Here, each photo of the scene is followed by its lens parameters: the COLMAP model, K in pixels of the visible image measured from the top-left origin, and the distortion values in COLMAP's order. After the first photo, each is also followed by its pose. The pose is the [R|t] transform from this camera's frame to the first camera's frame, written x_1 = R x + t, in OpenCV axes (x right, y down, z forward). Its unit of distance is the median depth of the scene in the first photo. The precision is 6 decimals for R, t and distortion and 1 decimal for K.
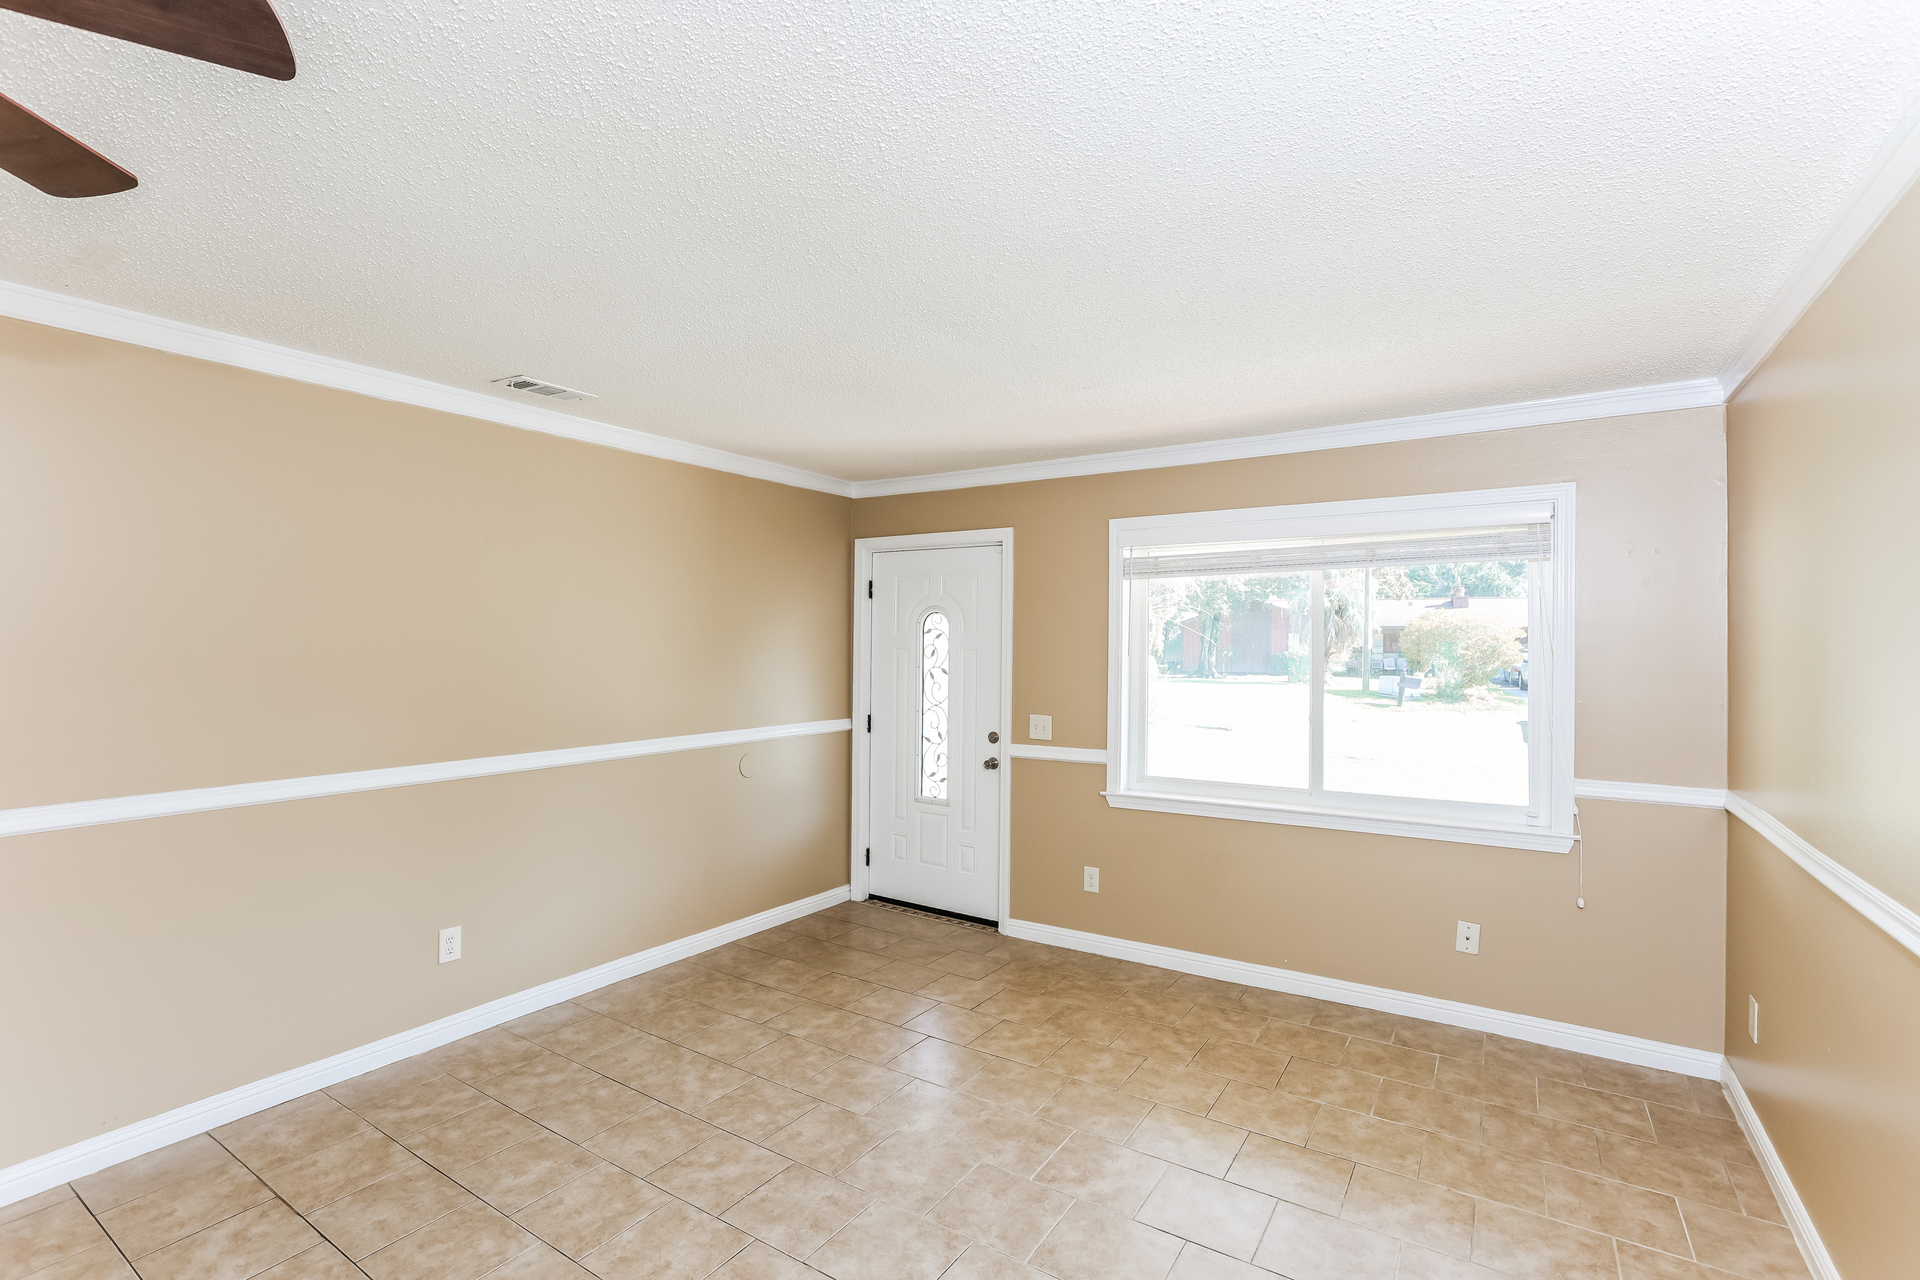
lens RADIAL K [[873.8, 0, 944.9], [0, 873.8, 643.7], [0, 0, 1]] dist [-0.030864, 0.010517]
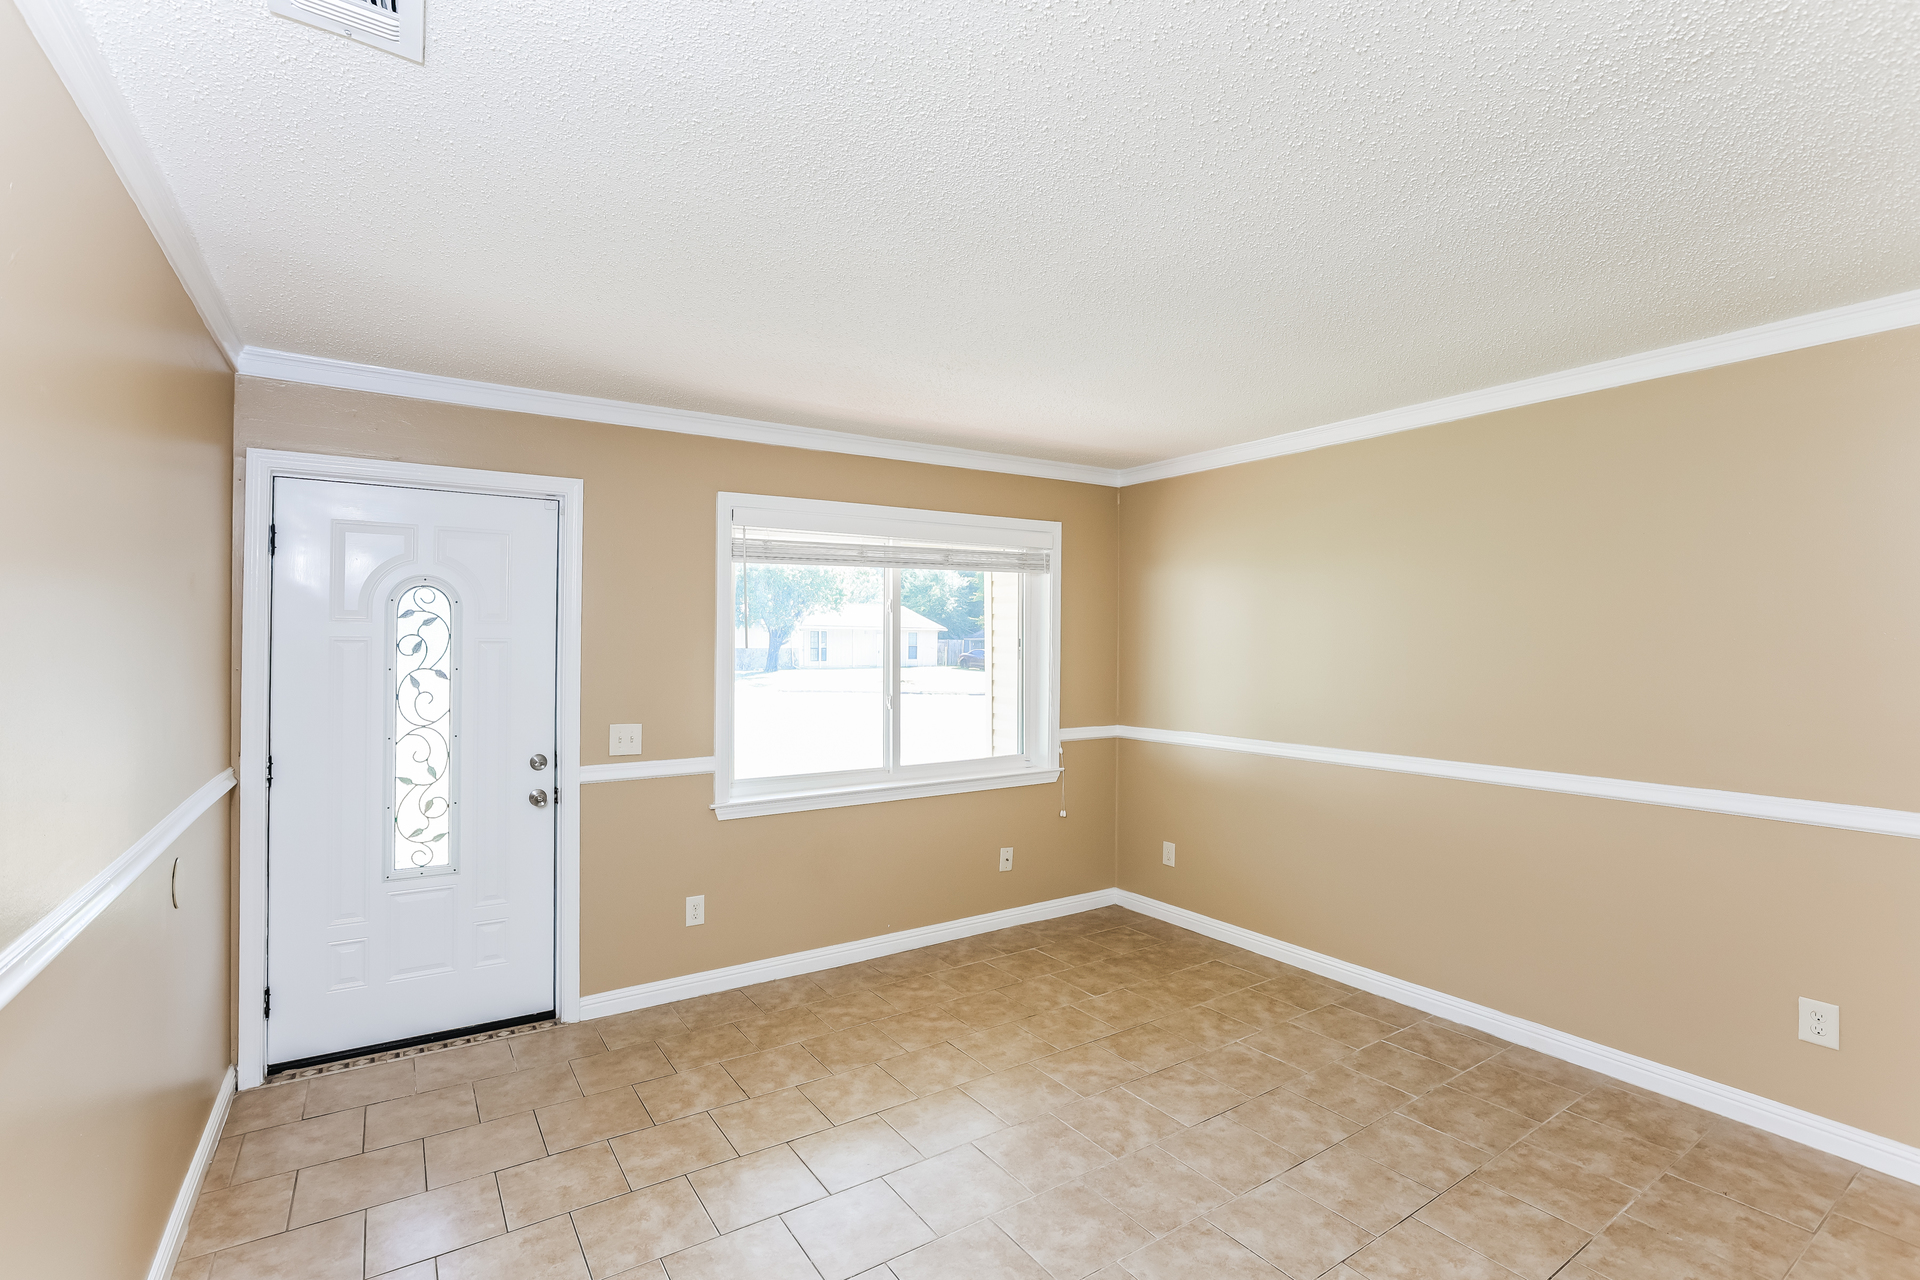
lens RADIAL K [[873.8, 0, 957.0], [0, 873.8, 637.0], [0, 0, 1]] dist [-0.030864, 0.010517]
pose [[0.395765, 0.000328, 0.918352, -0.565383], [-0.005205, 0.999985, 0.001886, -0.000039], [-0.918337, -0.005527, 0.395761, 0.475643]]
